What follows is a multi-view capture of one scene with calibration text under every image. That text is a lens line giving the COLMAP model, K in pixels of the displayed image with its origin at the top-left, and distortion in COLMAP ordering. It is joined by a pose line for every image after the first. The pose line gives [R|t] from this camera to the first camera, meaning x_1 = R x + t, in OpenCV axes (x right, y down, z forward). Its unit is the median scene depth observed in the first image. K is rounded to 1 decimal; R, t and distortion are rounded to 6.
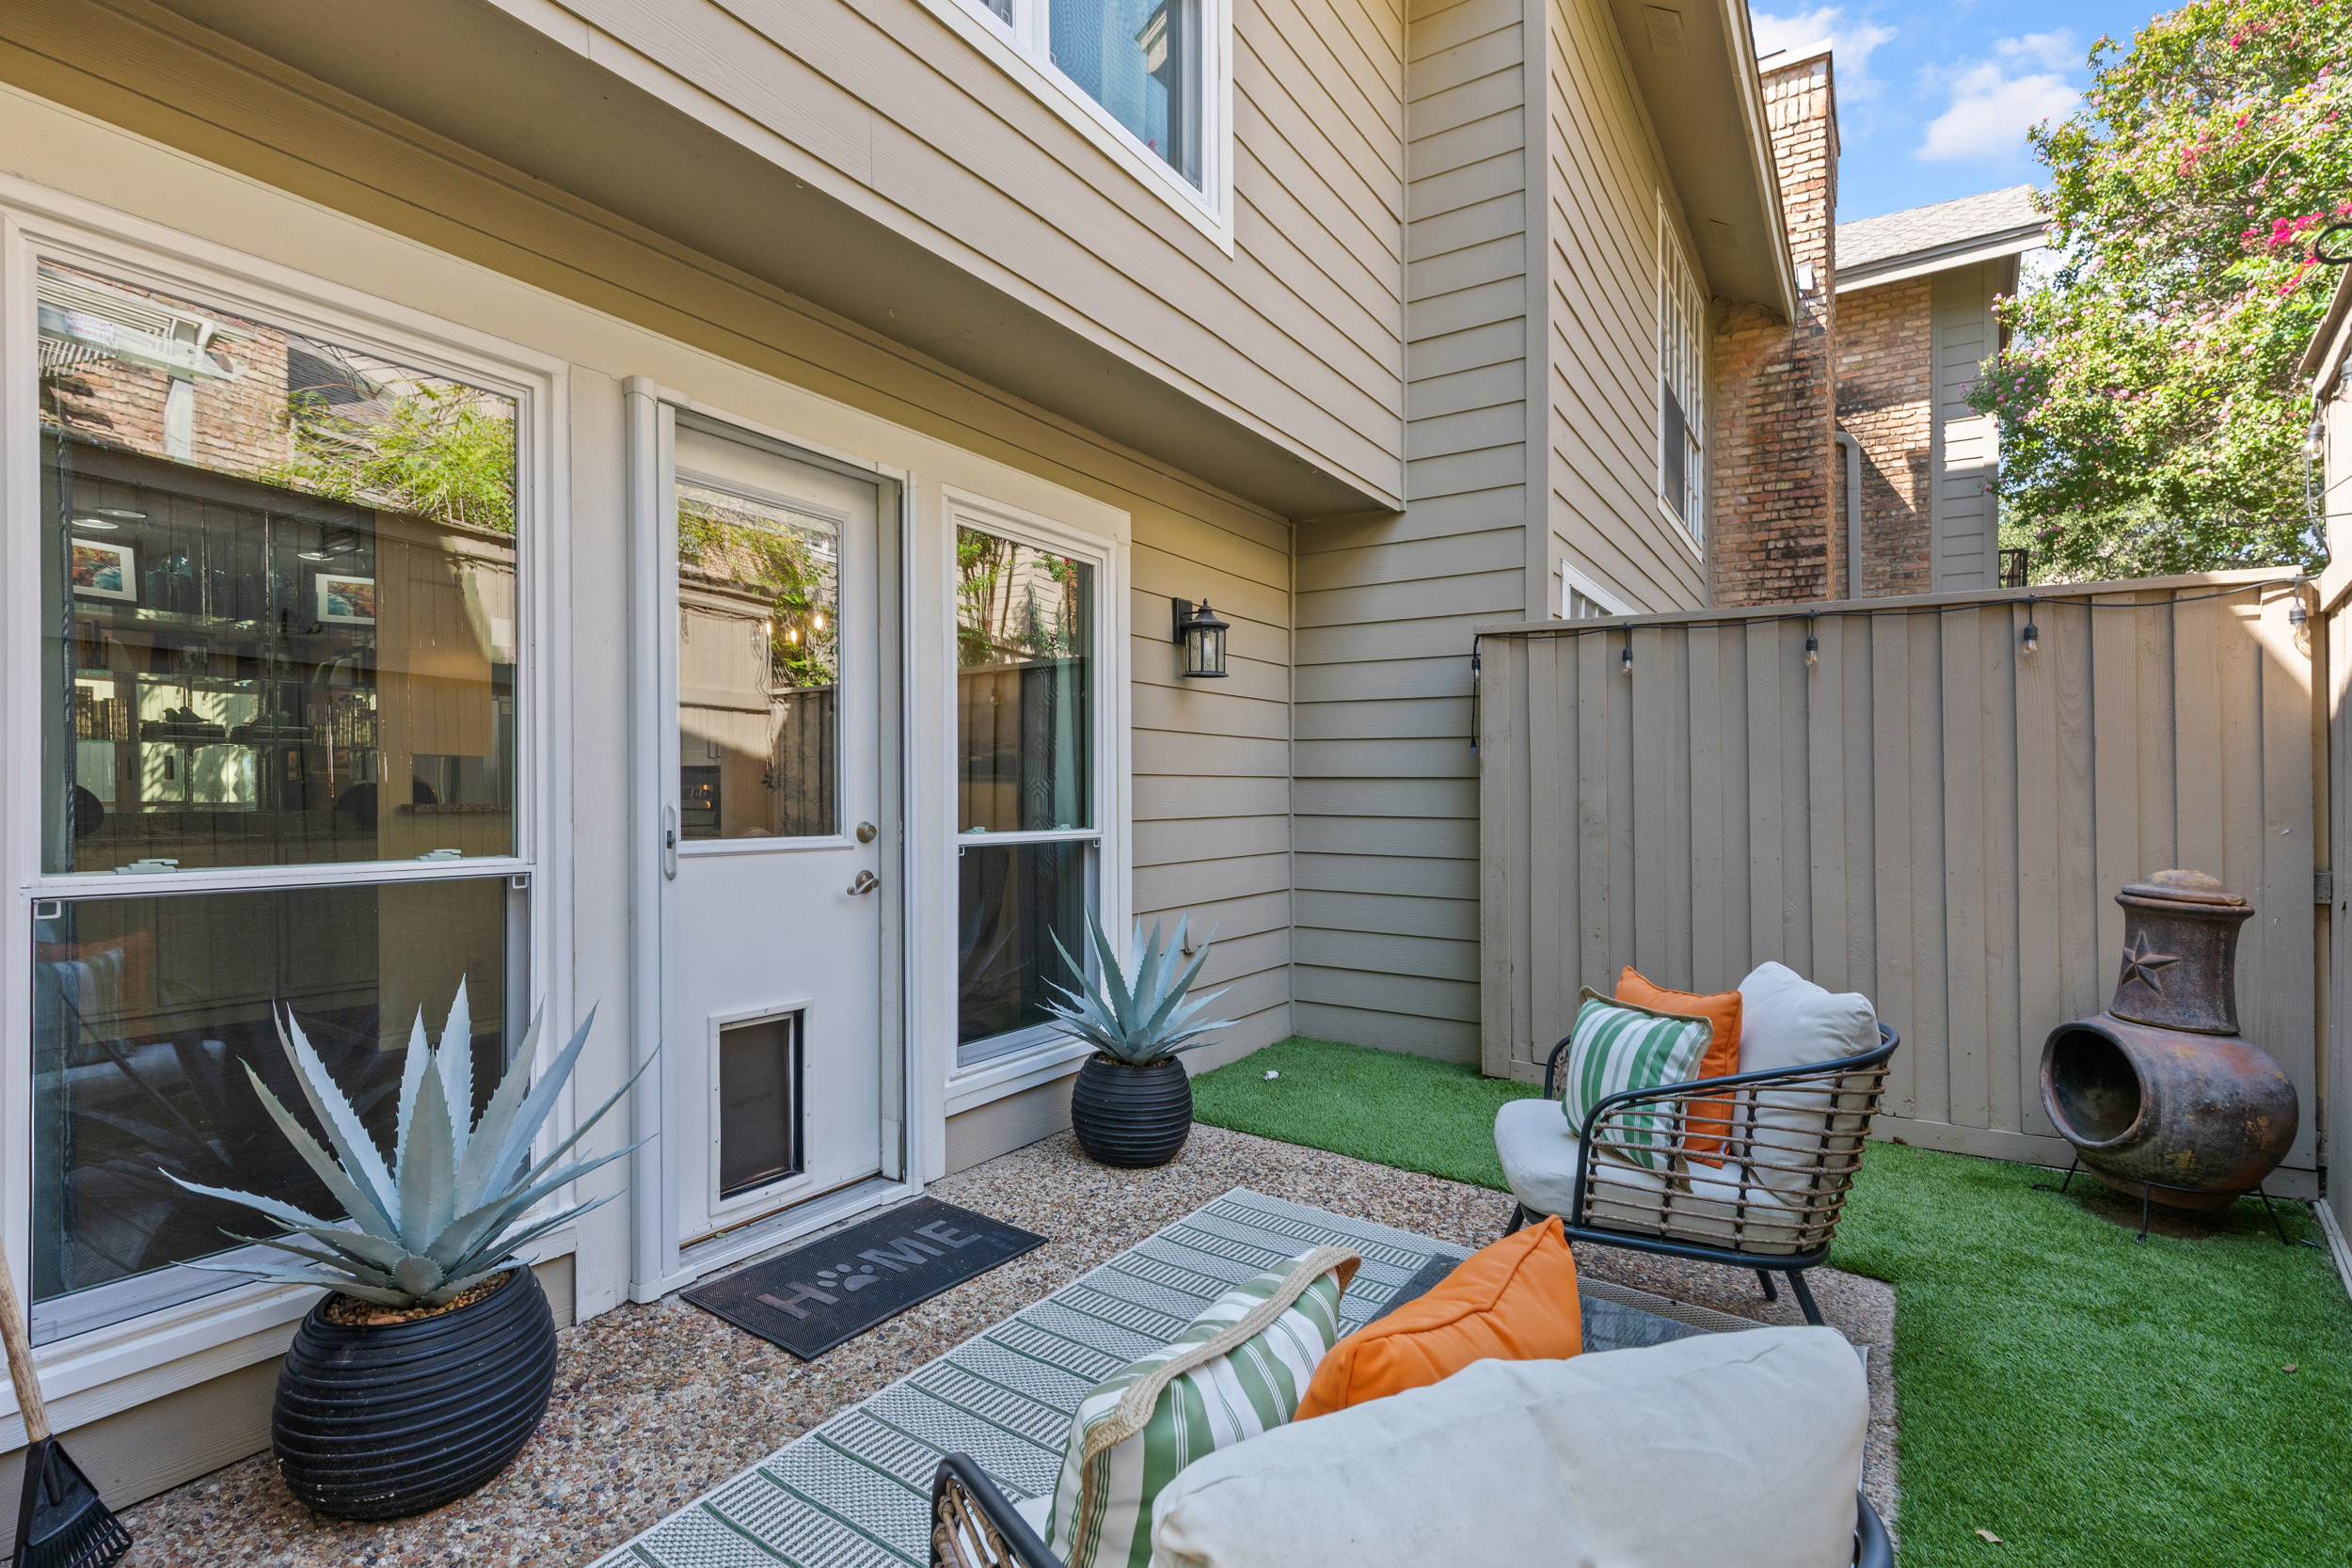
lens RADIAL K [[1061.9, 0, 1168.0], [0, 1061.9, 798.6], [0, 0, 1]] dist [0.006381, -0.000165]
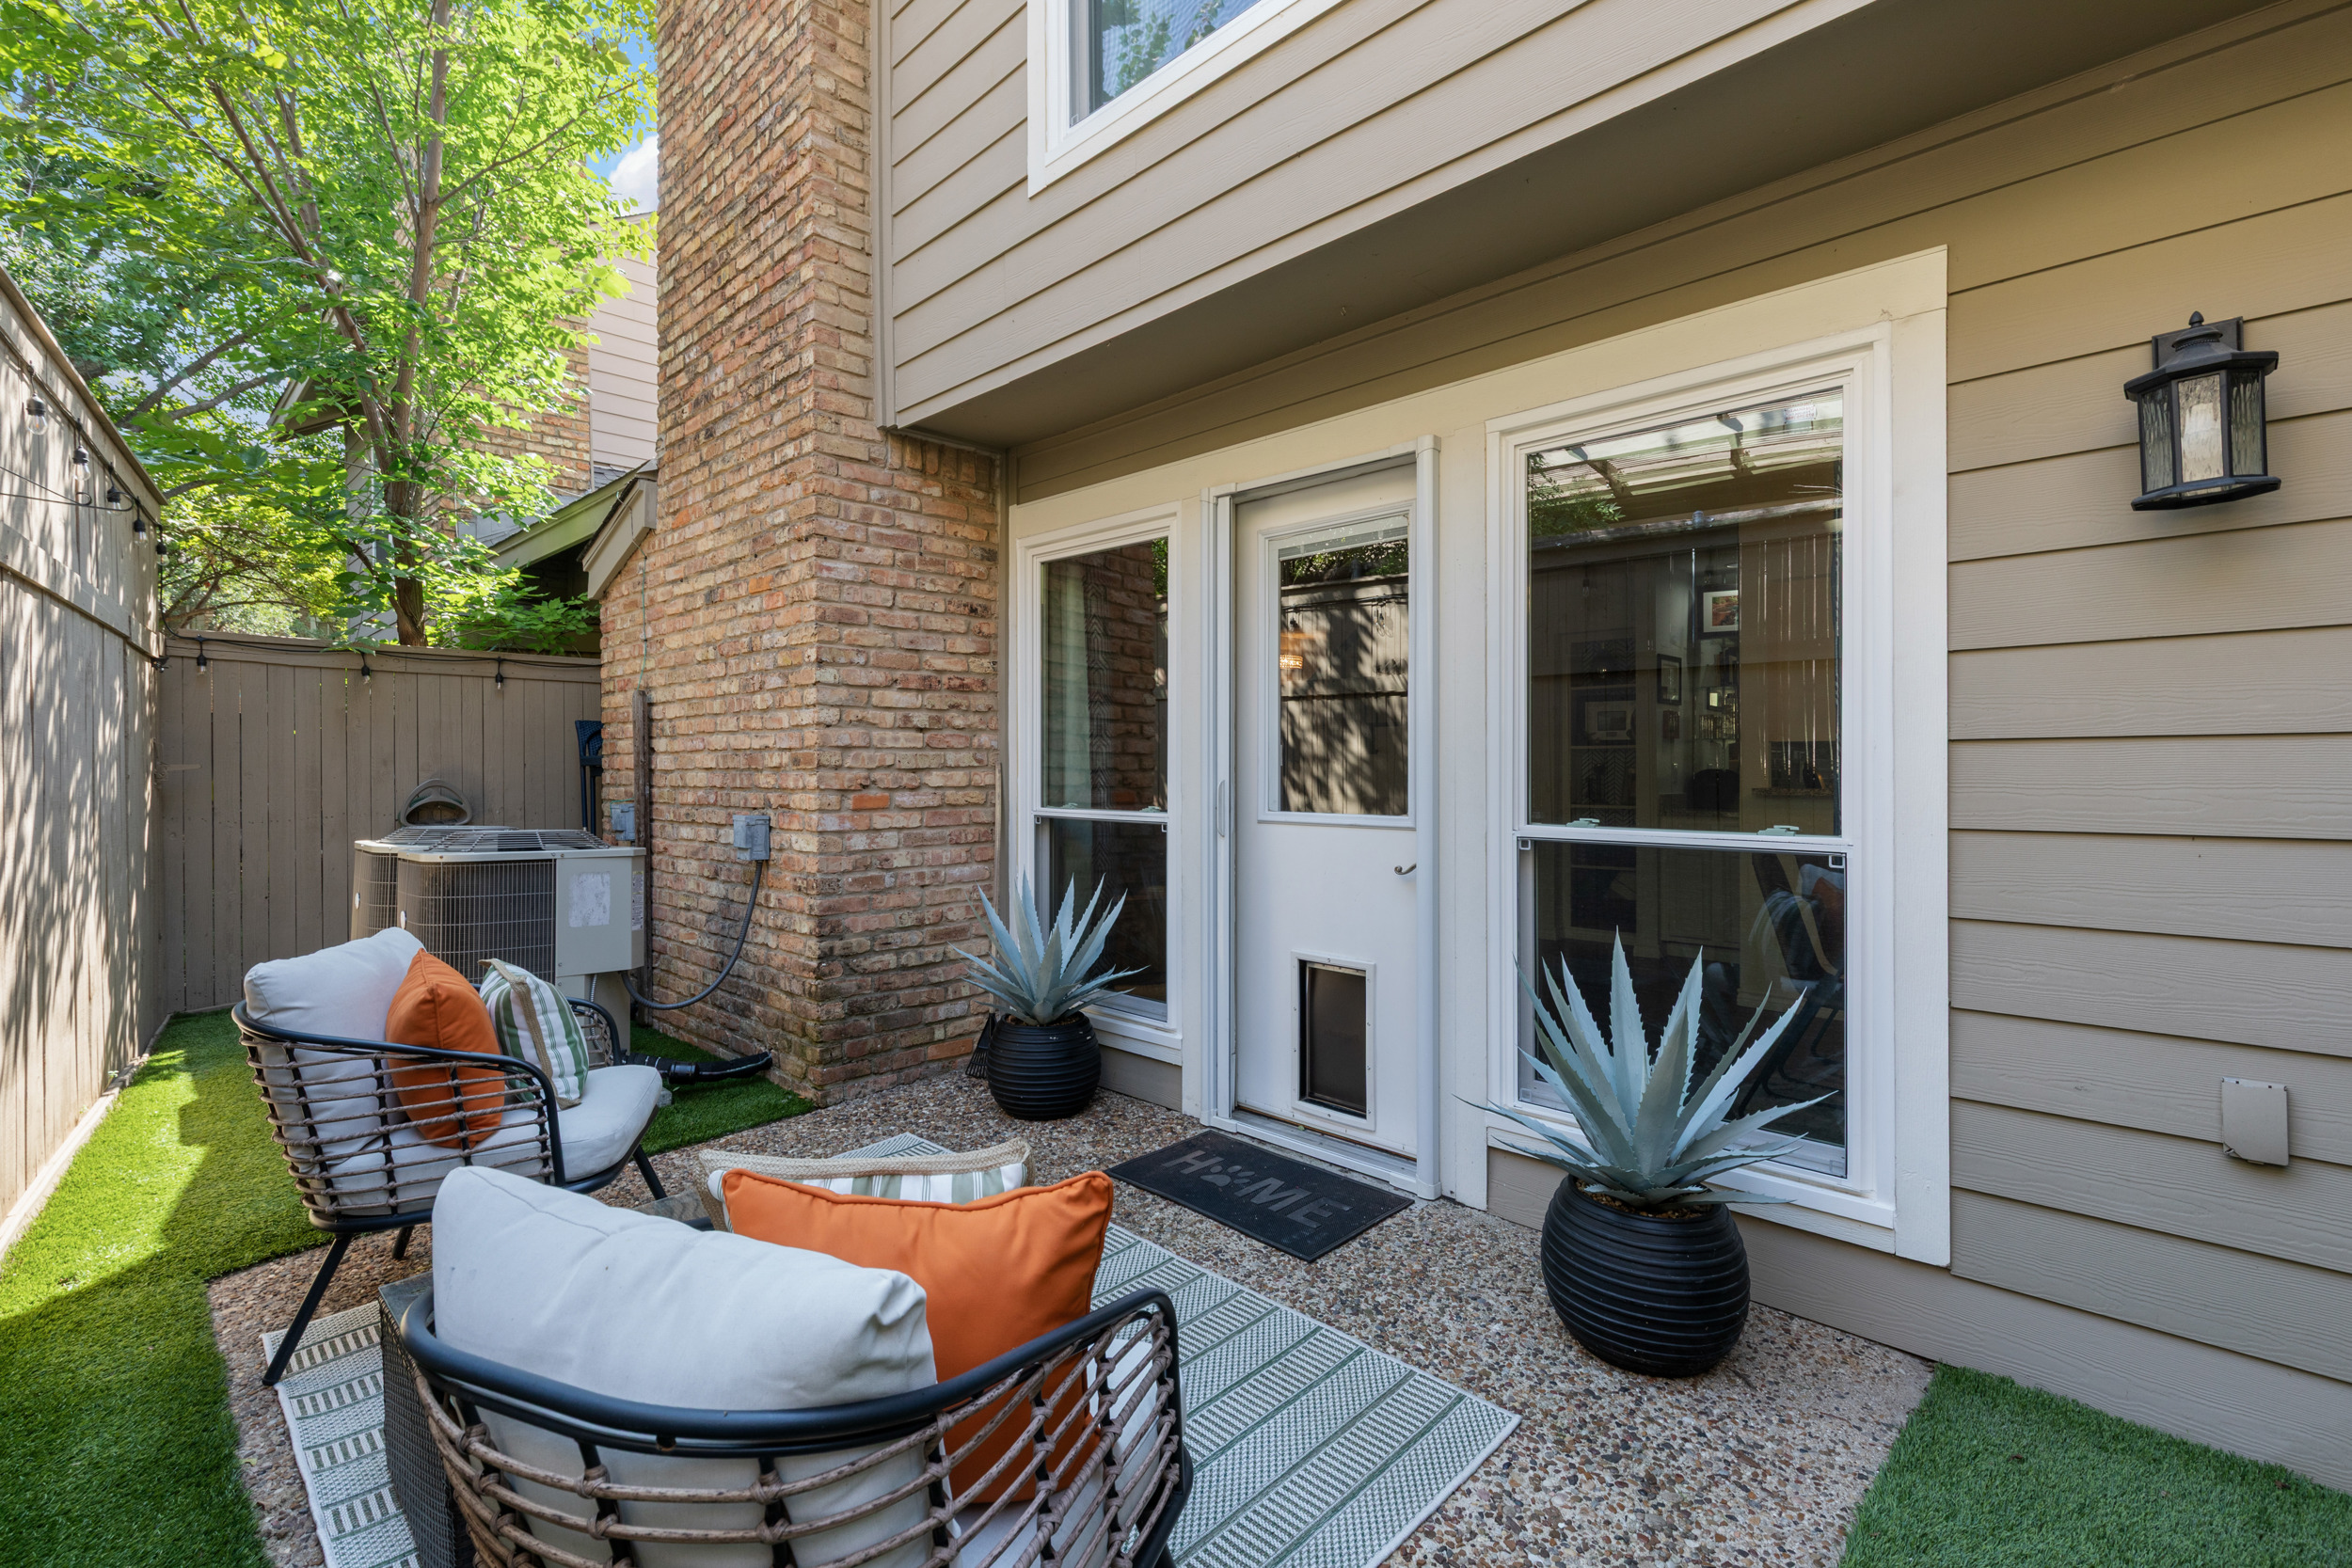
lens RADIAL K [[1061.9, 0, 1168.0], [0, 1061.9, 798.6], [0, 0, 1]] dist [0.006381, -0.000165]
pose [[-0.184085, 0.029151, -0.982478, 0.767125], [-0.002834, 0.999540, 0.030188, -0.012735], [0.982906, 0.008341, -0.183918, 0.997803]]
